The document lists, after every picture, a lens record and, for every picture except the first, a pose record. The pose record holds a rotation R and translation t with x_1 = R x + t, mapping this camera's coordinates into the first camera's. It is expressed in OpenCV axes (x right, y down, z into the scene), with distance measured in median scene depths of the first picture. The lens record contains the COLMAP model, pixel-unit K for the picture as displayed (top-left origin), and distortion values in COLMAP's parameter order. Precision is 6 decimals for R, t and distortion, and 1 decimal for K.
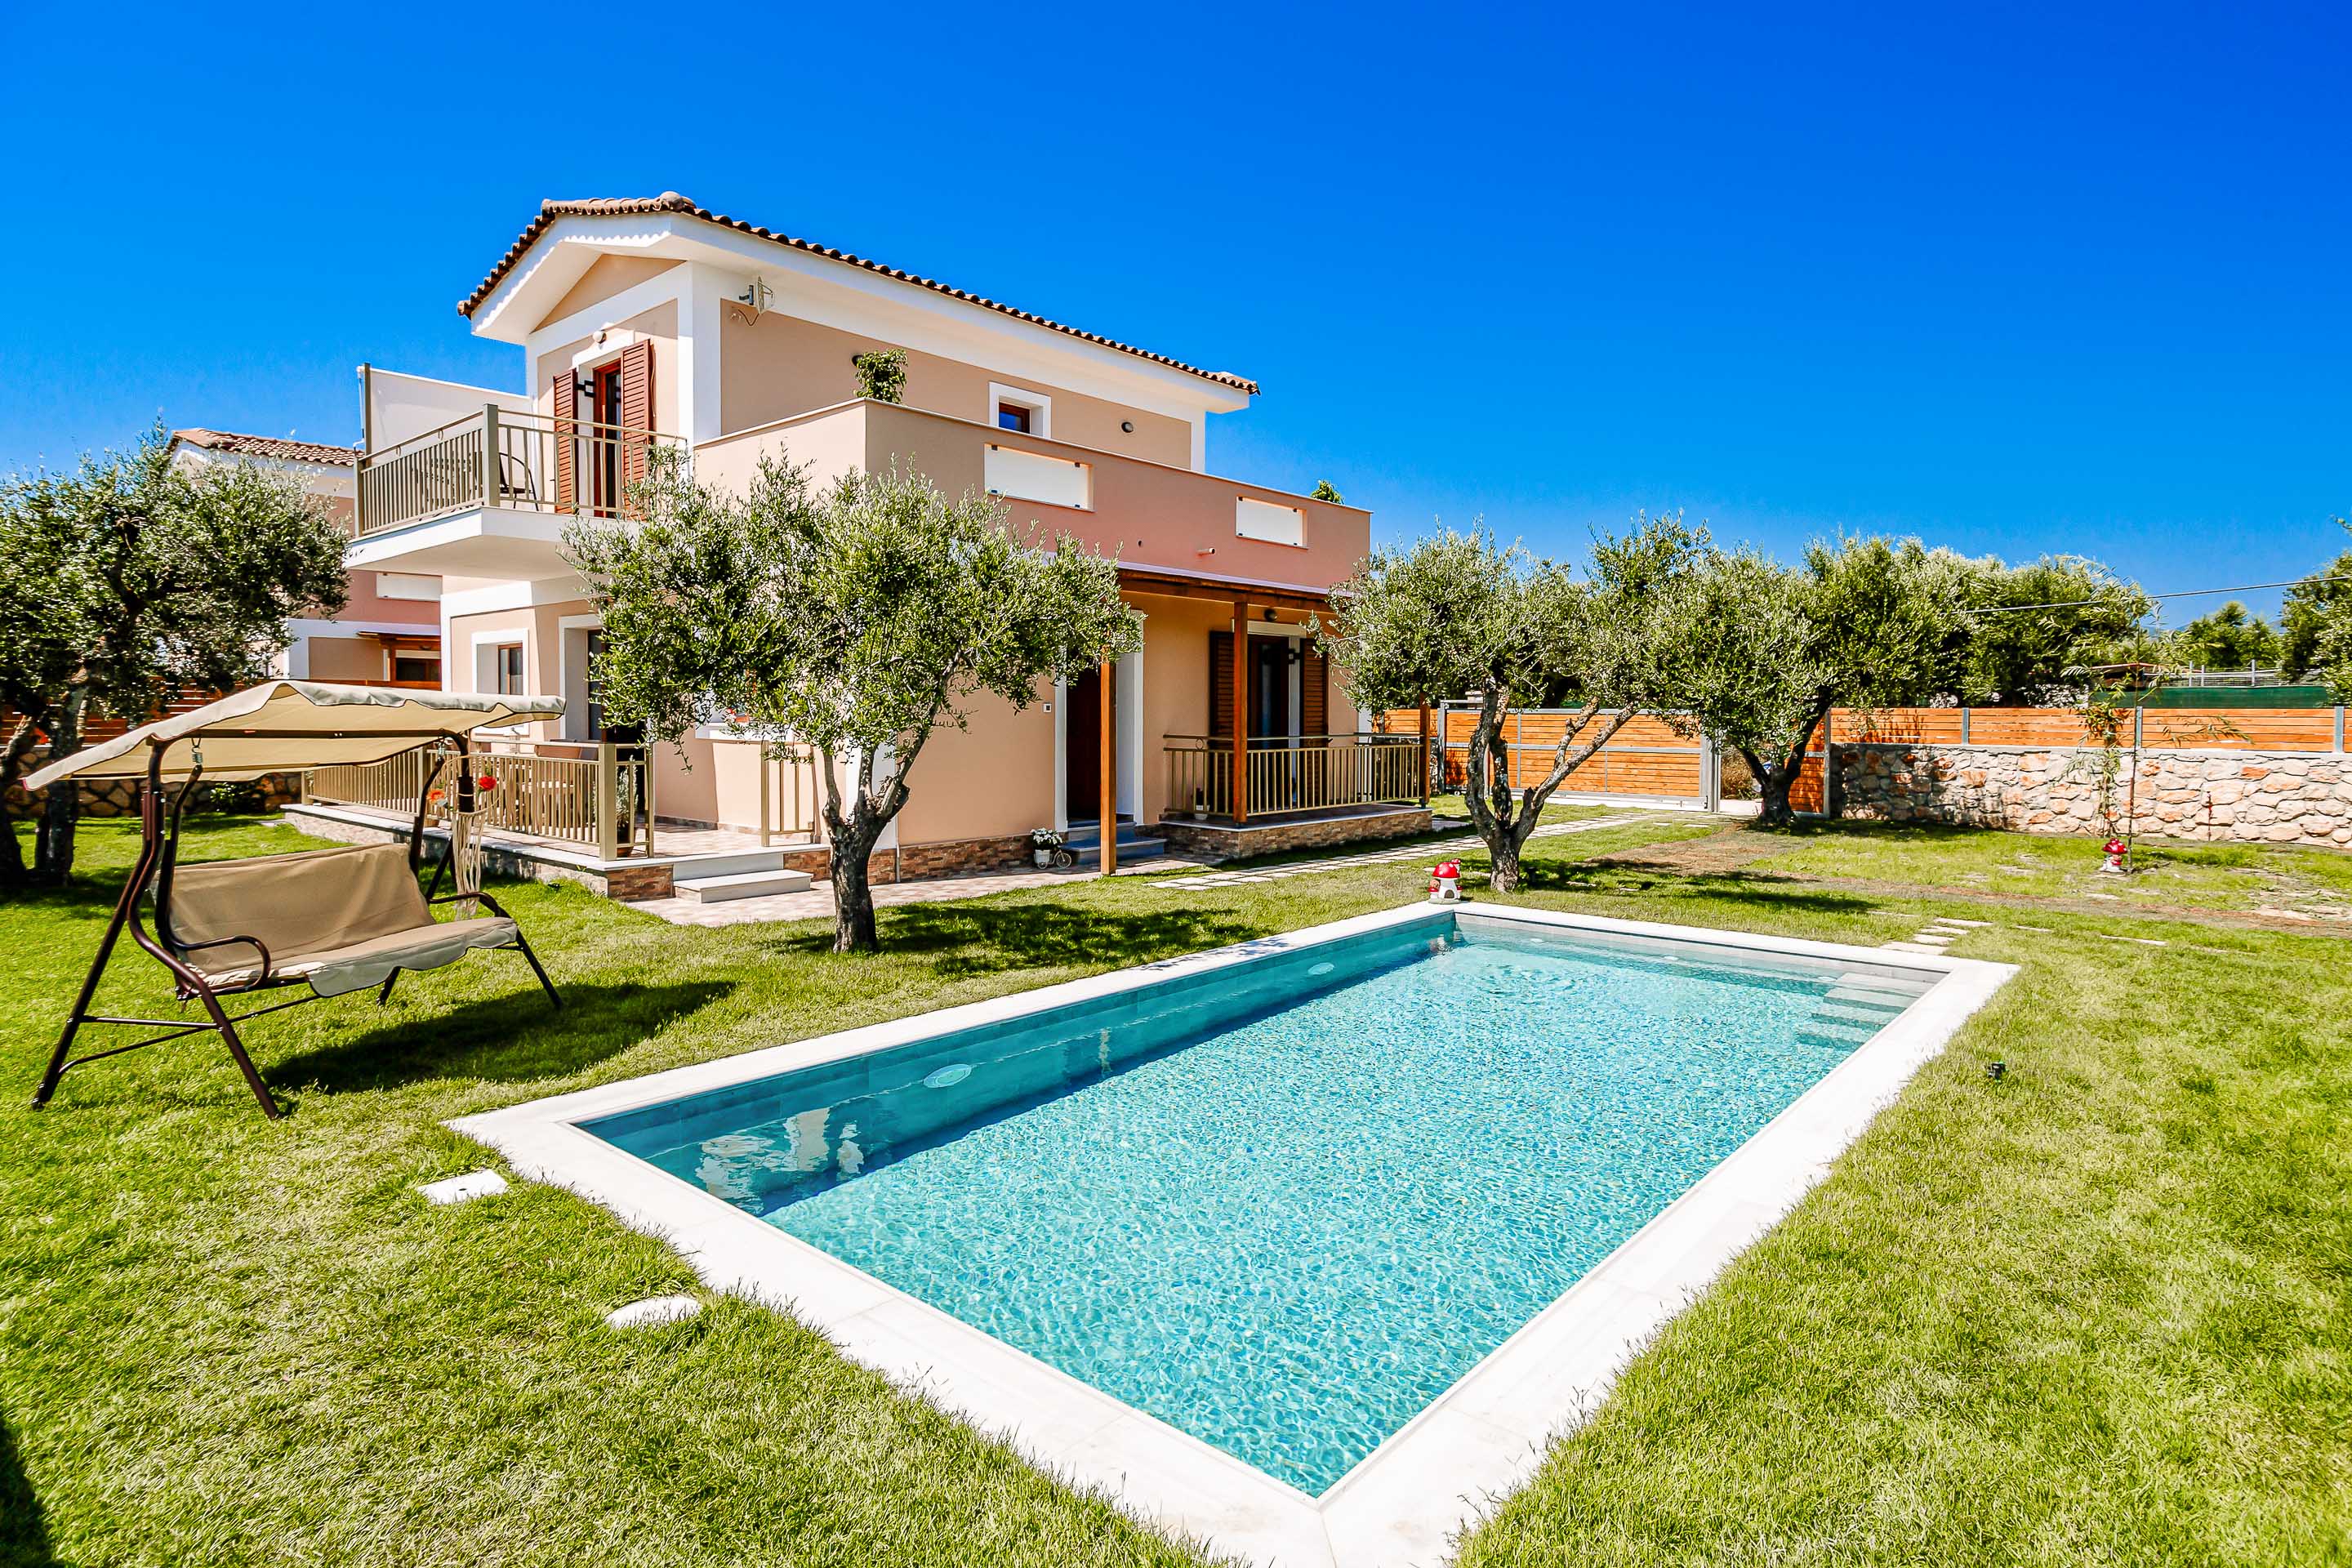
lens RADIAL K [[1220.0, 0, 1143.2], [0, 1220.0, 714.8], [0, 0, 1]] dist [0.006177, 0.008118]
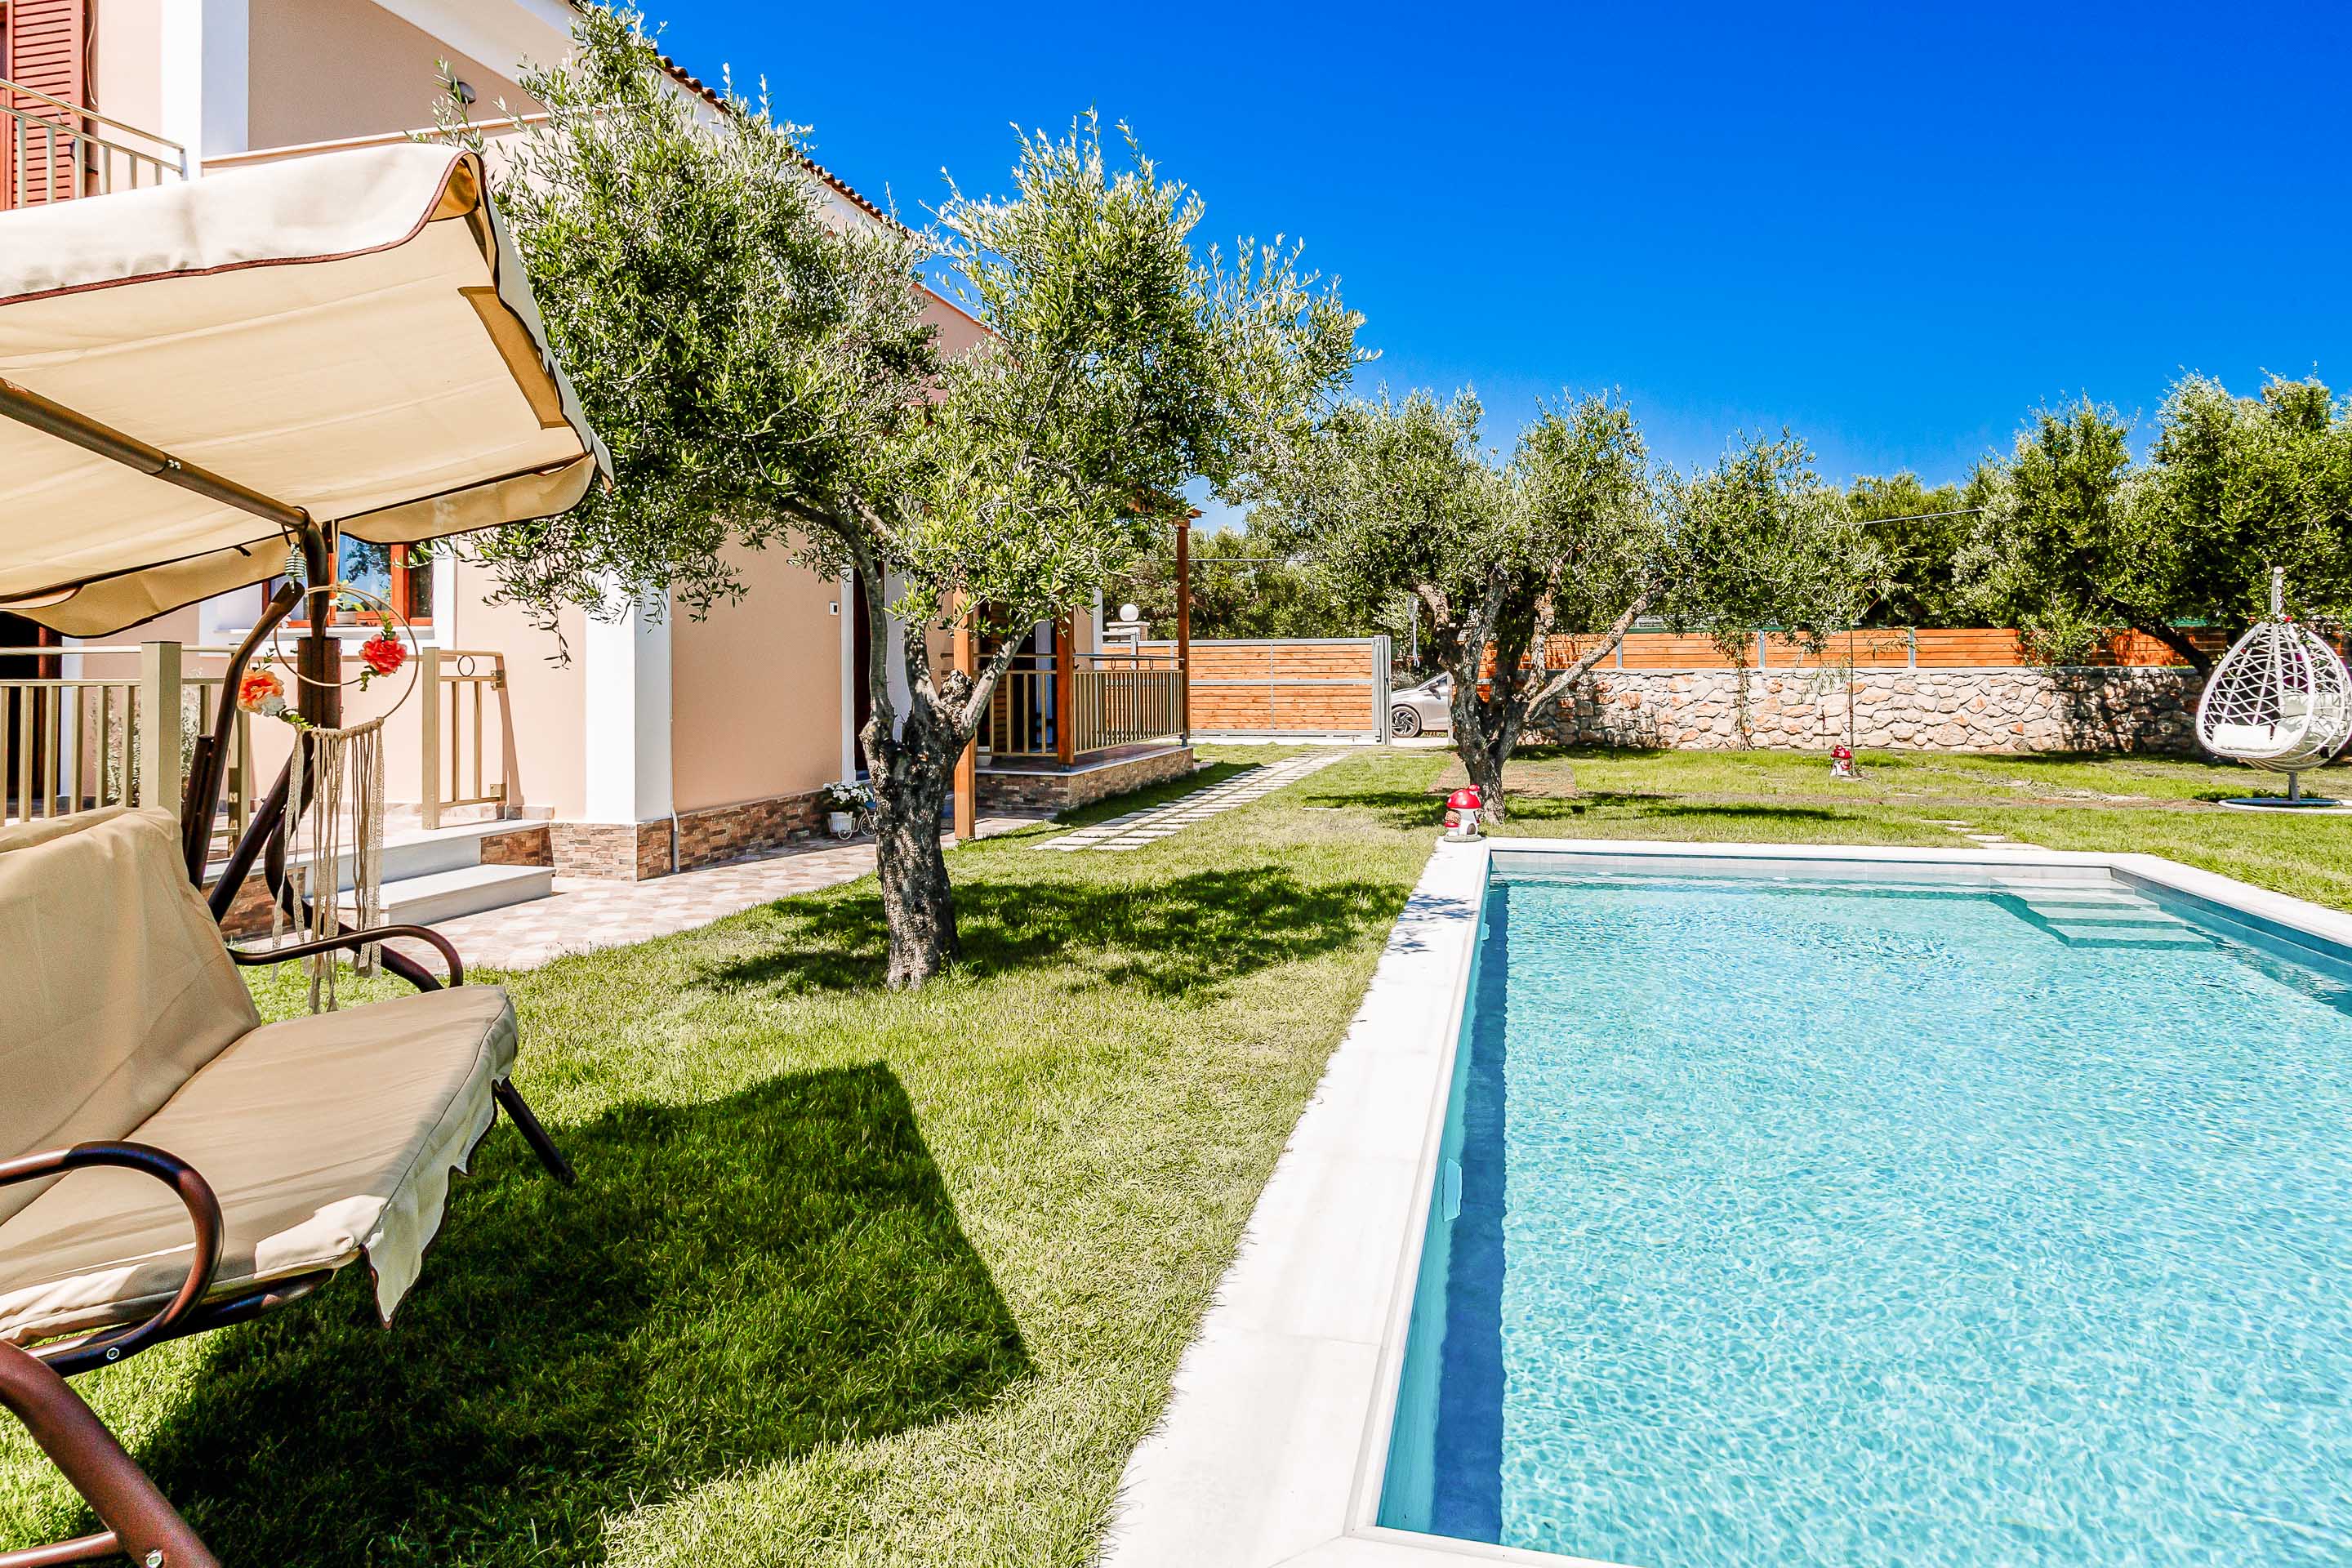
lens RADIAL K [[1305.1, 0, 1113.2], [0, 1305.1, 683.1], [0, 0, 1]] dist [0.003513, 0.011292]
pose [[0.898269, -0.012537, 0.439267, -0.266867], [0.011911, 0.999920, 0.004181, 0.036273], [-0.439285, 0.001477, 0.898347, 0.269030]]
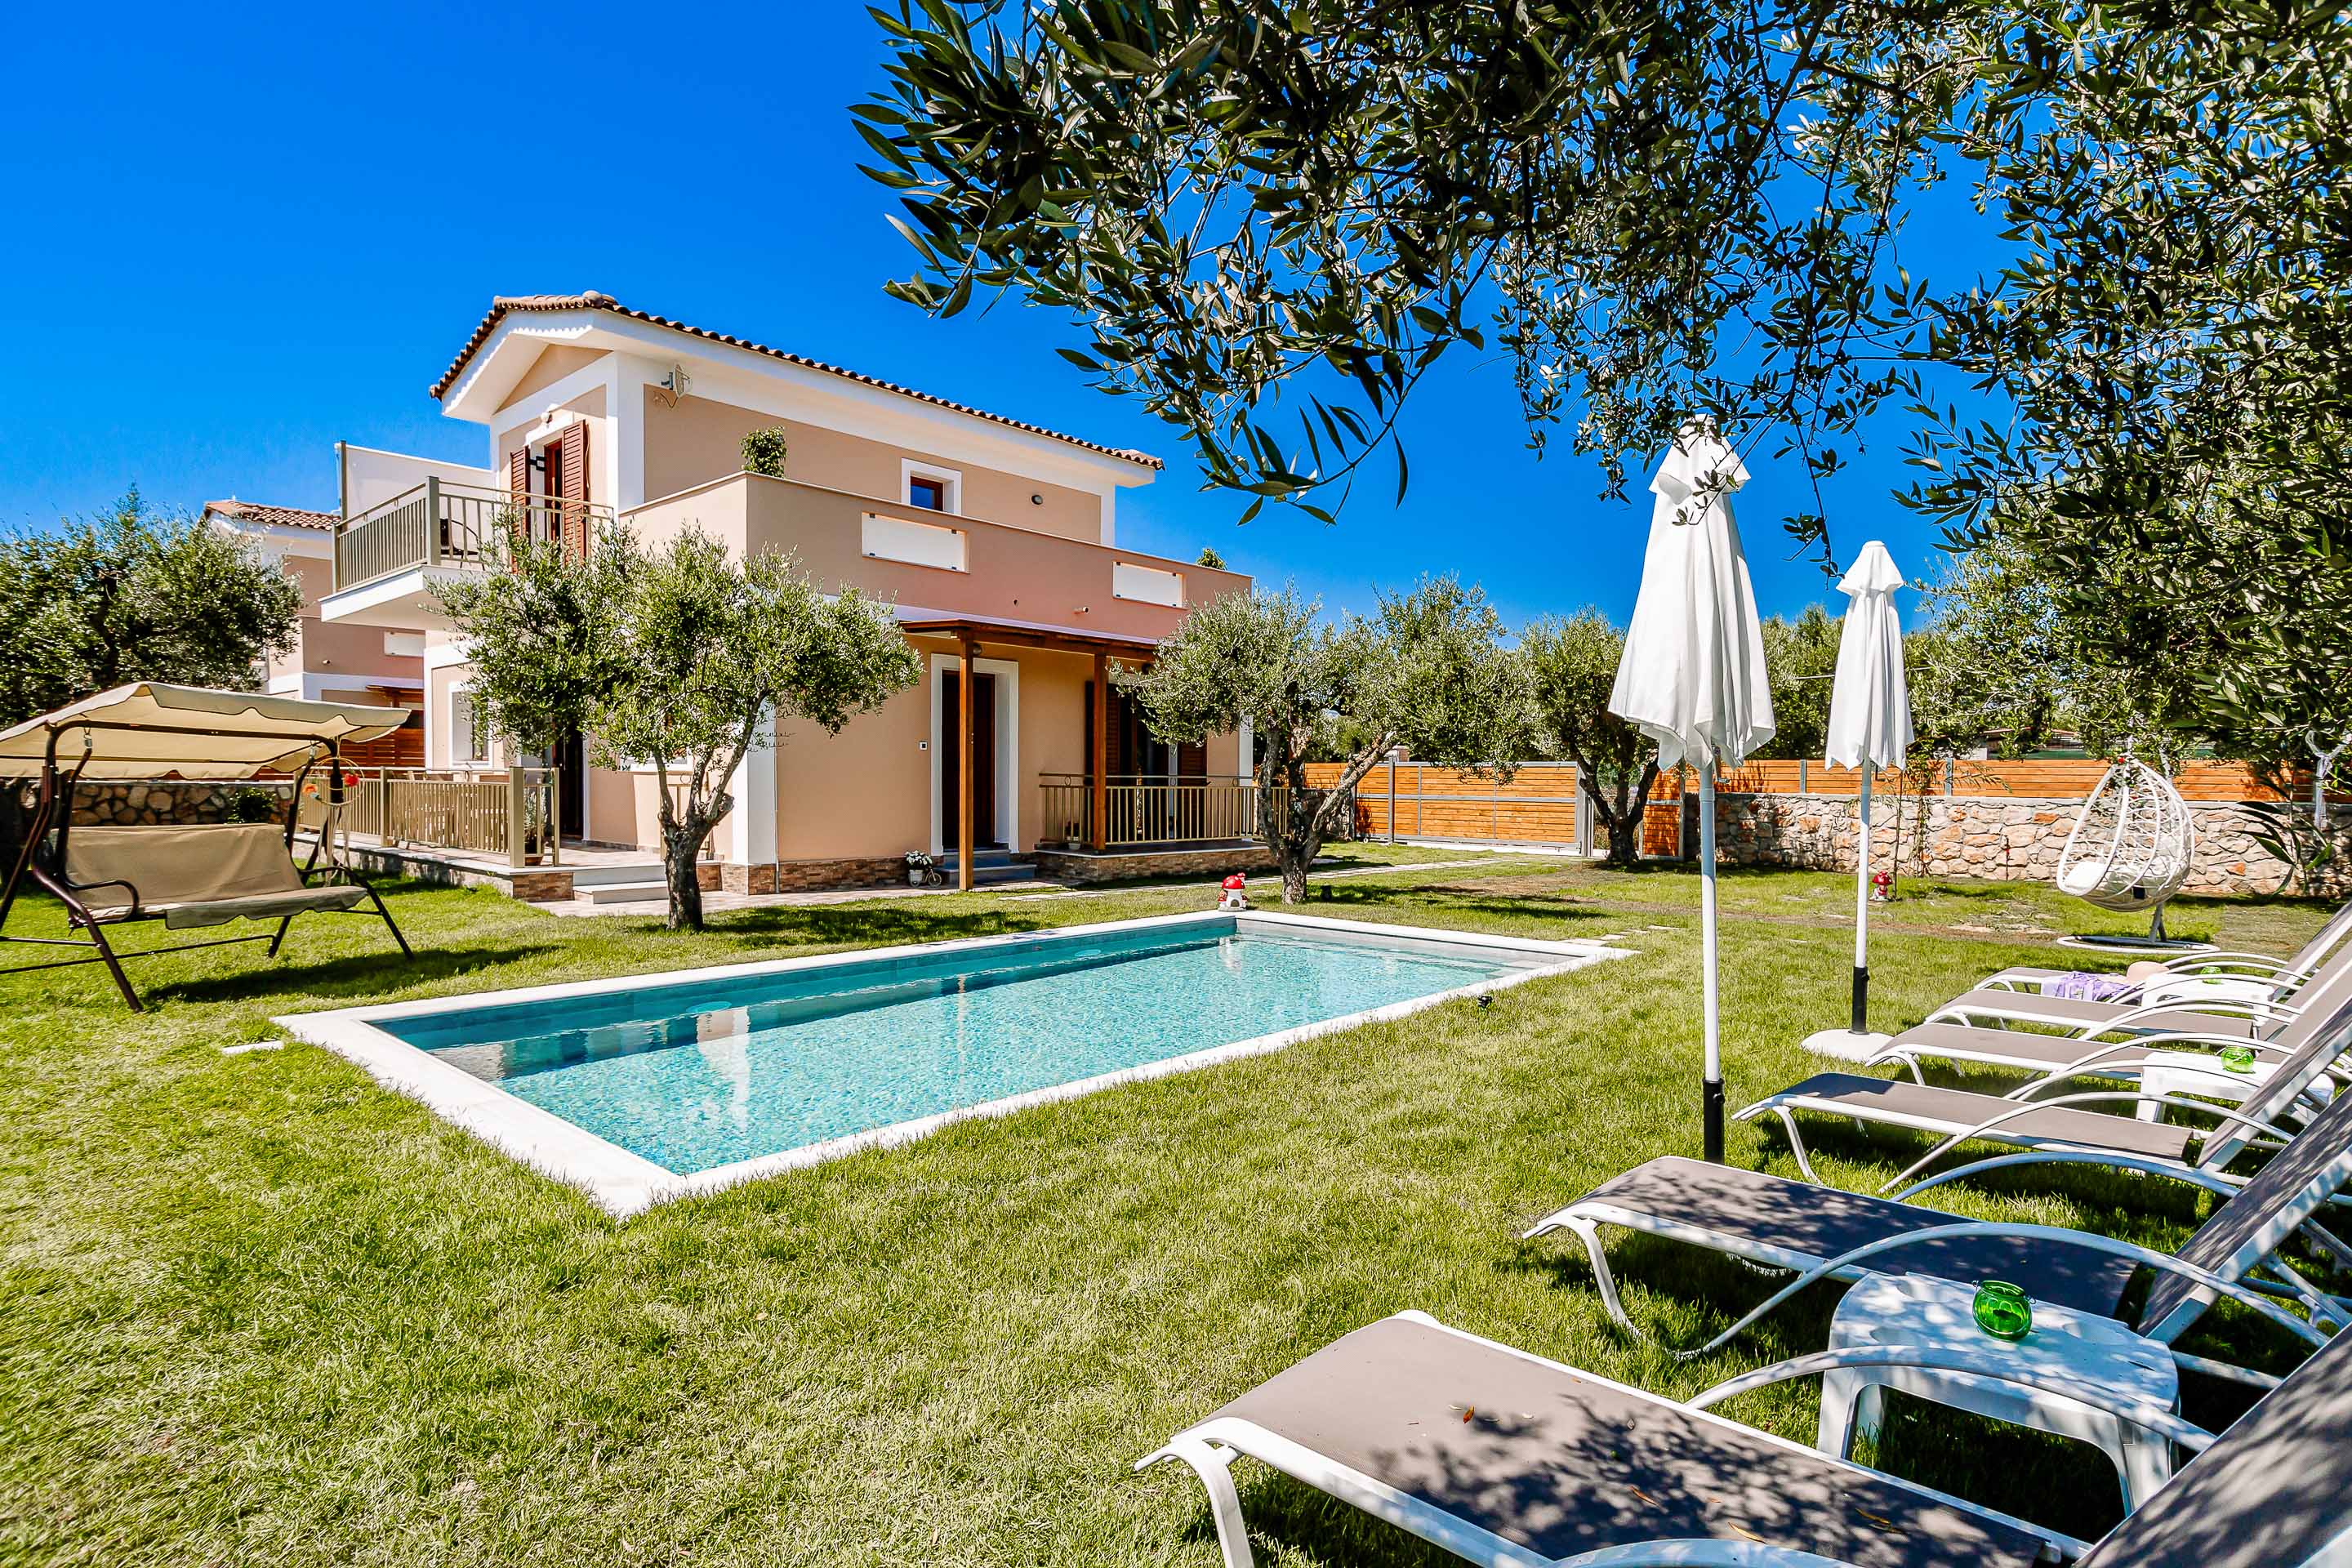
lens RADIAL K [[1220.0, 0, 1195.1], [0, 1220.0, 797.4], [0, 0, 1]] dist [0.006177, 0.008118]
pose [[0.999722, 0.008051, -0.022176, 0.202104], [-0.007955, 0.999959, 0.004415, 0.035764], [0.022210, -0.004237, 0.999744, -0.131704]]
